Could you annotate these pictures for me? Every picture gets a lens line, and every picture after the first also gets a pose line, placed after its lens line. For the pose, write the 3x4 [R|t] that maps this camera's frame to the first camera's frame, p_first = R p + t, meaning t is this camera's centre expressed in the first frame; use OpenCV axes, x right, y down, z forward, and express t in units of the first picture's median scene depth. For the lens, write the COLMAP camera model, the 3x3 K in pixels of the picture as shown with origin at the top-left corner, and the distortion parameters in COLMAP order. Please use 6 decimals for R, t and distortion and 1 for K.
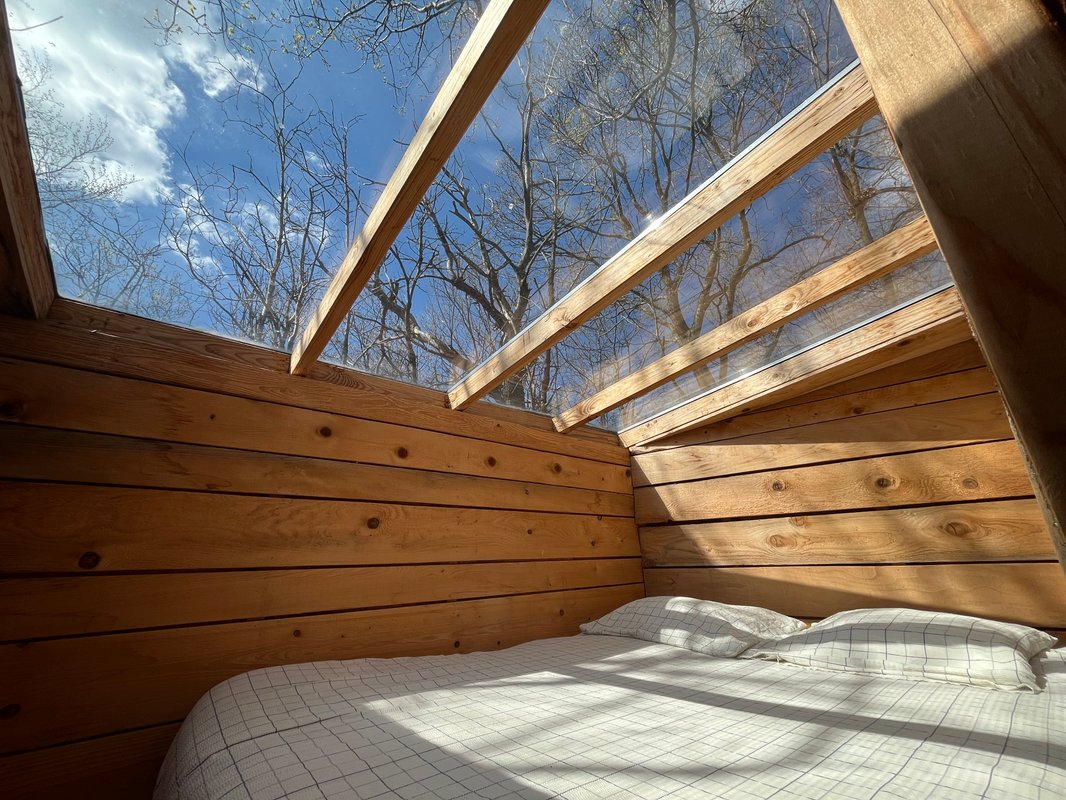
lens RADIAL K [[431.5, 0, 527.8], [0, 431.5, 400.4], [0, 0, 1]] dist [-0.002505, -0.000327]
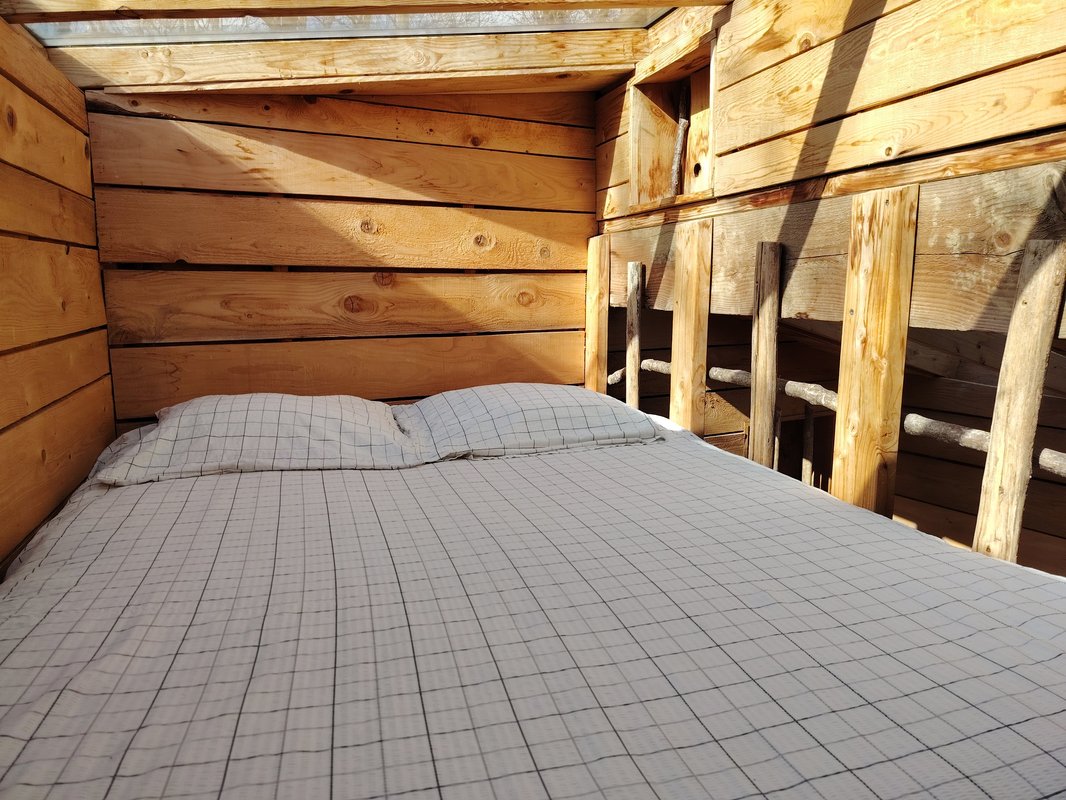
lens RADIAL K [[734.4, 0, 529.9], [0, 734.4, 398.6], [0, 0, 1]] dist [0.062952, -0.082749]
pose [[0.380589, -0.121216, 0.916765, -0.383822], [-0.332206, 0.907271, 0.257873, 0.059591], [-0.863013, -0.402699, 0.305029, 0.309202]]
